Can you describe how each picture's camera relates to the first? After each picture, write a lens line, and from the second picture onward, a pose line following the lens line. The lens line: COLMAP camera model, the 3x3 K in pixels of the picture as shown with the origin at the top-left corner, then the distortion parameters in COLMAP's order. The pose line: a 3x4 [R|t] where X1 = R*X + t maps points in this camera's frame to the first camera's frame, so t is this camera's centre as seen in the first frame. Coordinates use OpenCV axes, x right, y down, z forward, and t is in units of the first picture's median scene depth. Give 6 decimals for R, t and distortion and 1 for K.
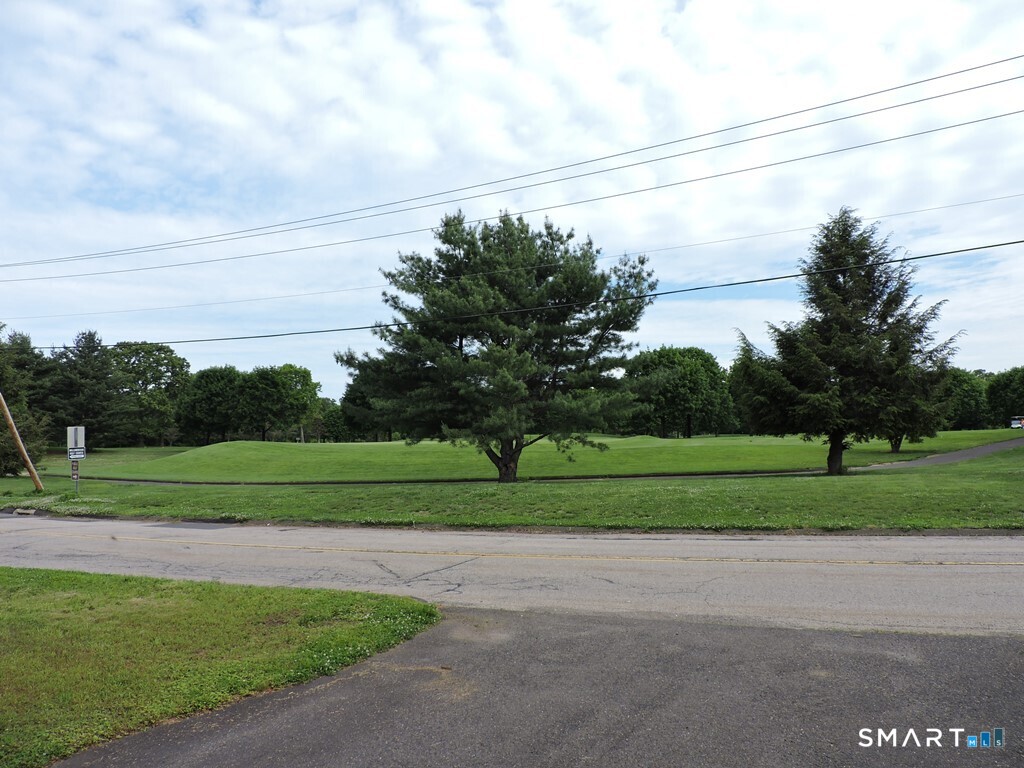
lens RADIAL K [[729.9, 0, 513.0], [0, 729.9, 385.1], [0, 0, 1]] dist [-0.018749, -0.002241]
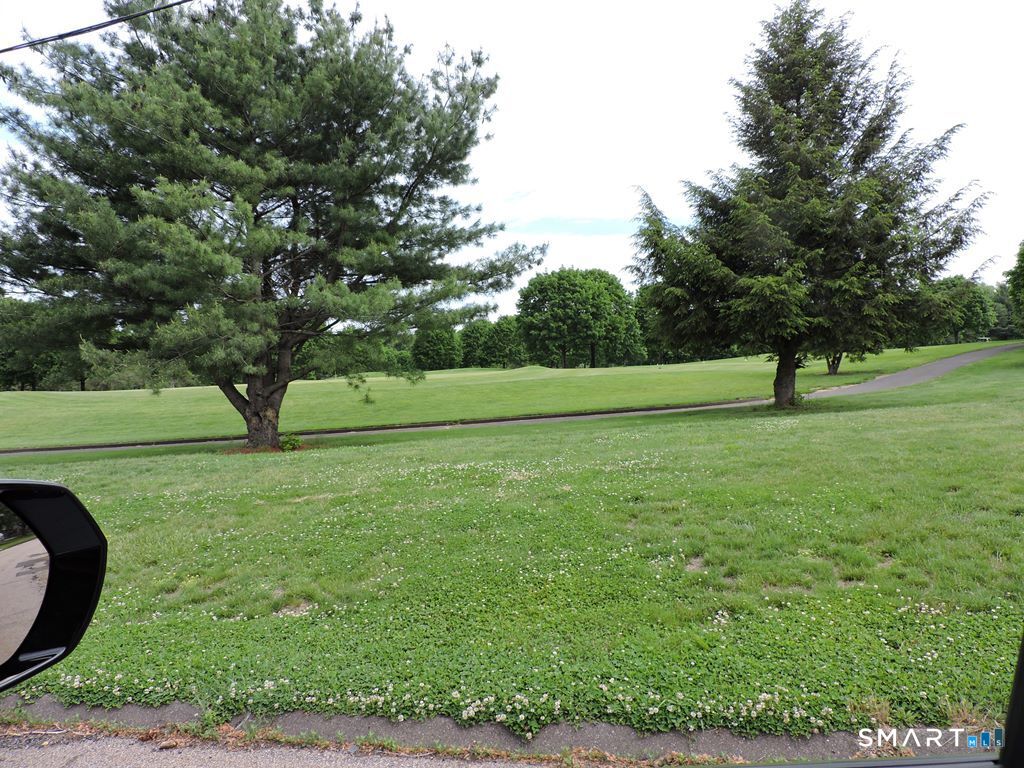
lens RADIAL K [[729.9, 0, 511.4], [0, 729.9, 381.9], [0, 0, 1]] dist [-0.018749, -0.002241]
pose [[0.992698, -0.037463, 0.114659, 0.122206], [0.028298, 0.996350, 0.080539, 0.040823], [-0.117257, -0.076706, 0.990135, 0.381648]]
